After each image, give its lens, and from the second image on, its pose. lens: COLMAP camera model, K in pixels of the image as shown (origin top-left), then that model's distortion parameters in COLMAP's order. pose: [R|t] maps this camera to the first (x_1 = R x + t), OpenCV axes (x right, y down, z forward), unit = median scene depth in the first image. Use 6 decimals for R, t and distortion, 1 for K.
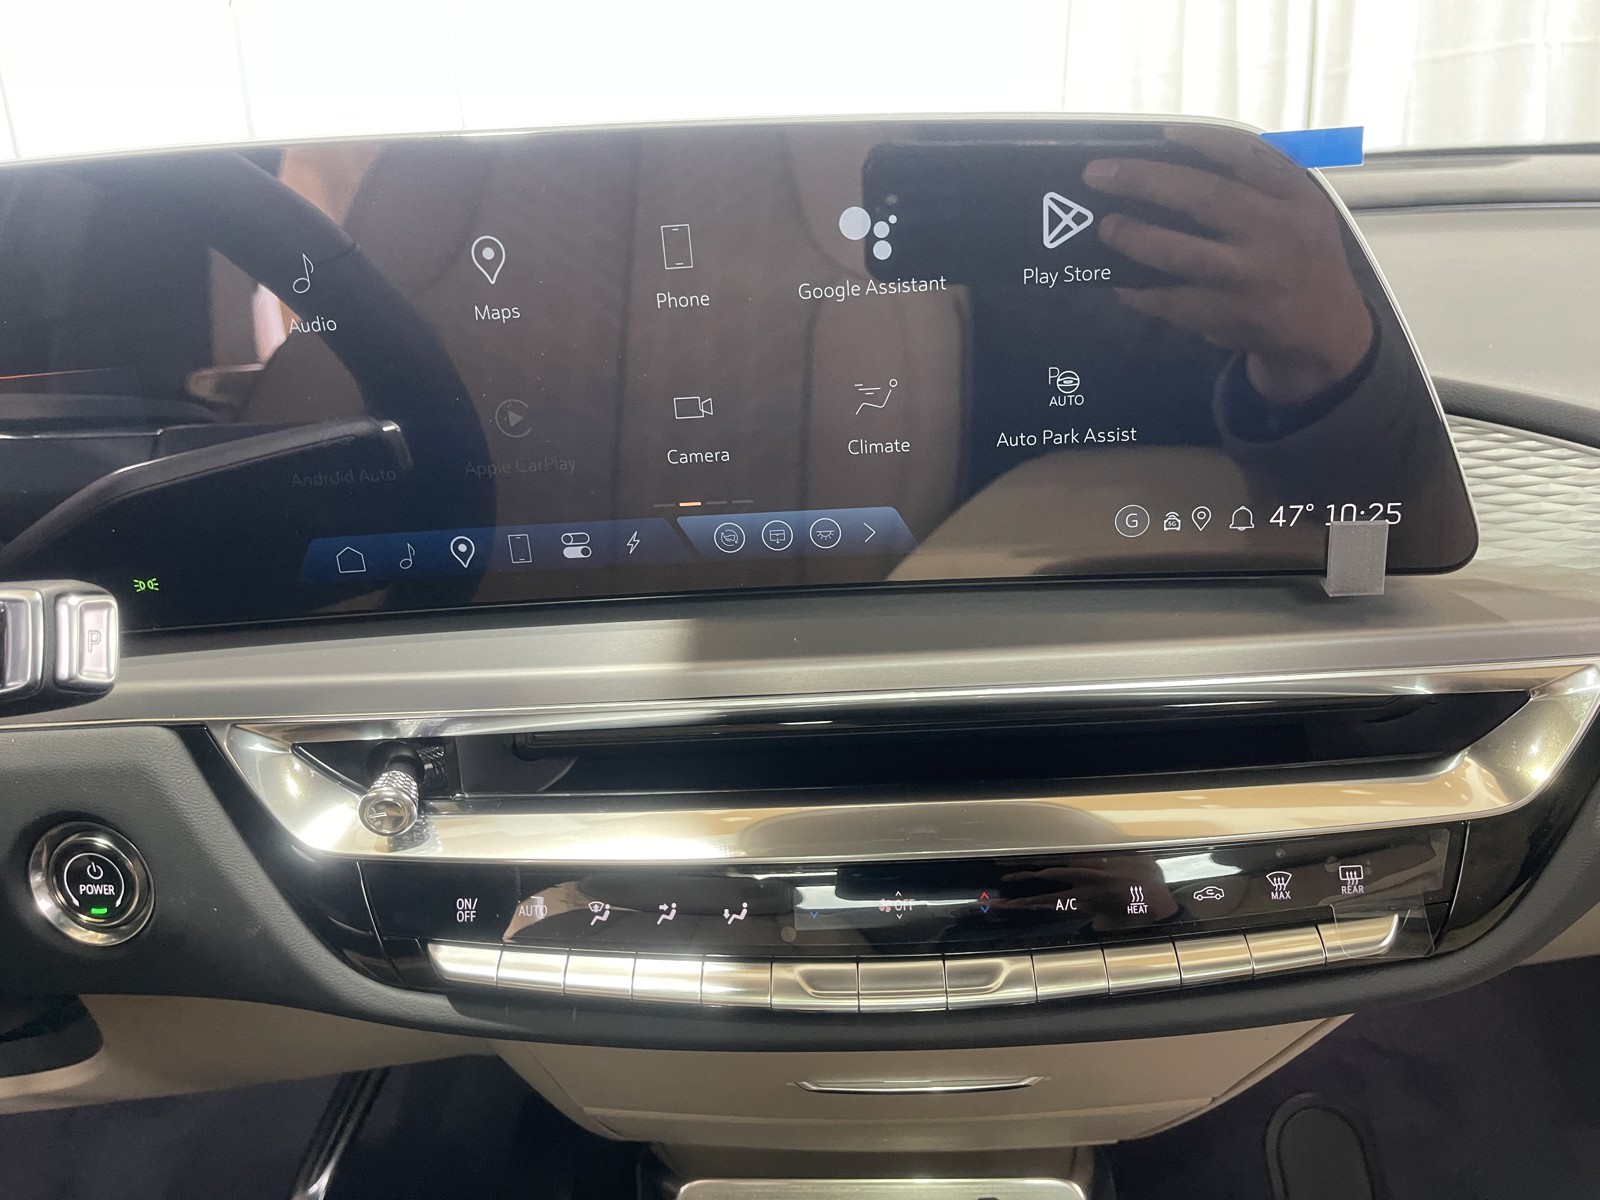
lens RADIAL K [[1199.9, 0, 800.0], [0, 1199.9, 600.0], [0, 0, 1]] dist [0.082202, -0.121650]
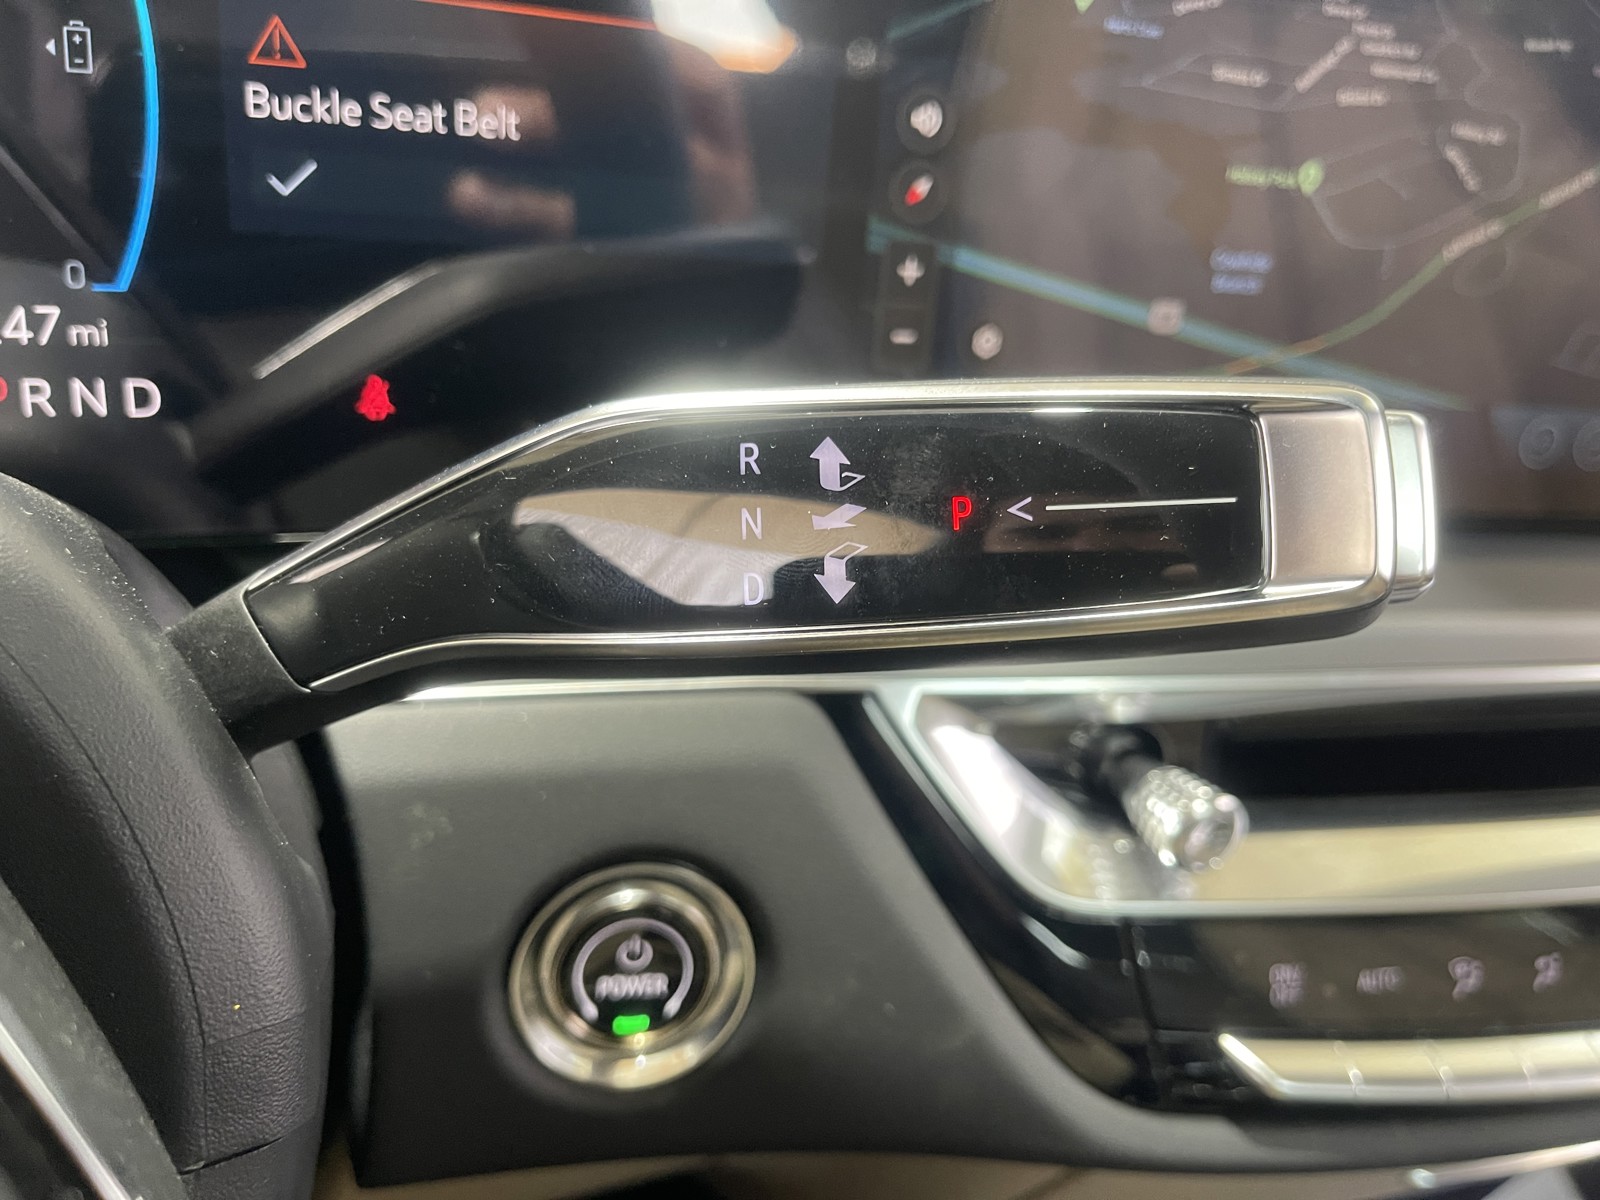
lens RADIAL K [[1199.9, 0, 800.0], [0, 1199.9, 600.0], [0, 0, 1]] dist [0.082202, -0.121650]
pose [[0.938794, 0.041417, 0.341981, -0.755277], [-0.040093, 0.999136, -0.010941, 0.070126], [-0.342139, -0.003440, 0.939643, 0.489413]]
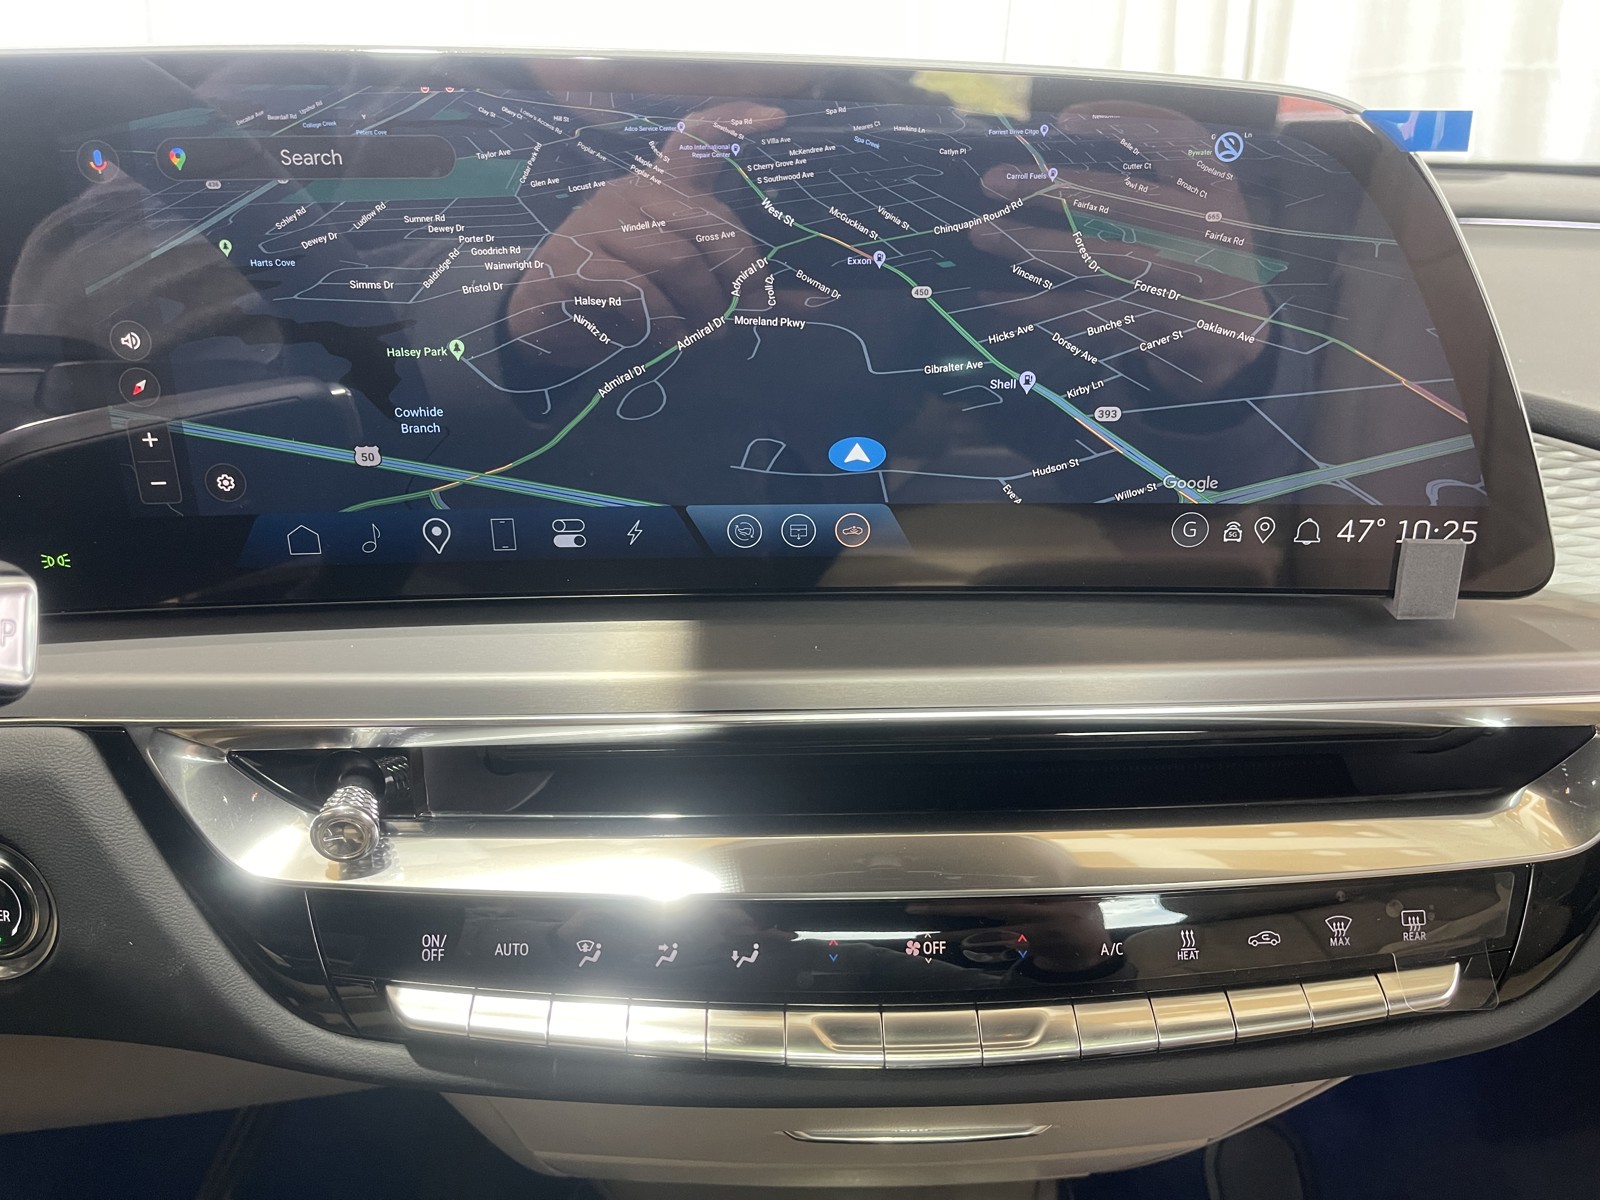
lens RADIAL K [[1199.9, 0, 800.0], [0, 1199.9, 600.0], [0, 0, 1]] dist [0.082202, -0.121650]
pose [[0.995810, 0.032320, 0.085550, -0.097306], [-0.033146, 0.999416, 0.008249, -0.010135], [-0.085233, -0.011050, 0.996300, 0.113349]]
